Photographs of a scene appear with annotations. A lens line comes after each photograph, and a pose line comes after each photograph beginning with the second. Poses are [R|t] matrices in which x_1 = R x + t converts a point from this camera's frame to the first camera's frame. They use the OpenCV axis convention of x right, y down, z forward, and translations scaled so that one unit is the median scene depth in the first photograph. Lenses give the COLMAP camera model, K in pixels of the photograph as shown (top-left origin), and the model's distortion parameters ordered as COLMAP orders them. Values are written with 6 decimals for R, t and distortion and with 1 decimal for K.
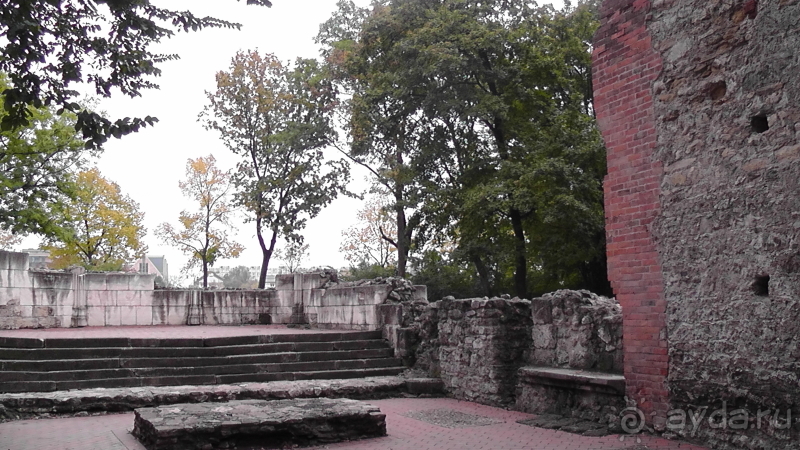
lens RADIAL K [[795.2, 0, 400.0], [0, 795.2, 225.0], [0, 0, 1]] dist [-0.204584, 0.229917]
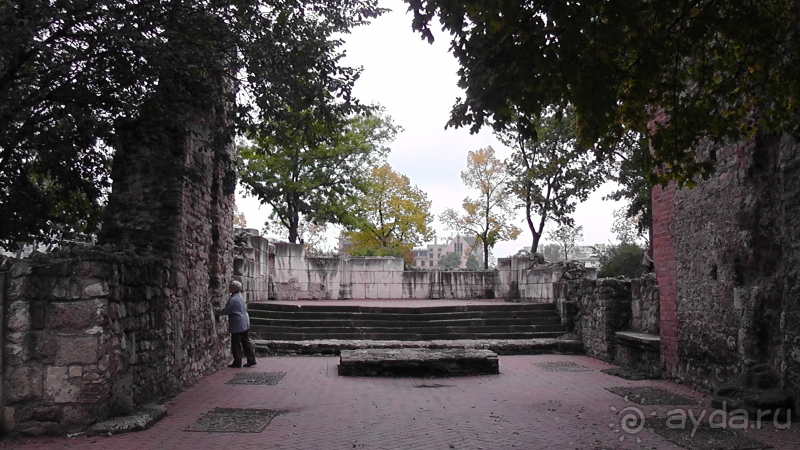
lens RADIAL K [[795.2, 0, 400.0], [0, 795.2, 225.0], [0, 0, 1]] dist [-0.204584, 0.229917]
pose [[0.921782, -0.016802, -0.387344, 0.174935], [0.027661, 0.999365, 0.022475, -0.019449], [0.386720, -0.031432, 0.921661, -0.181566]]
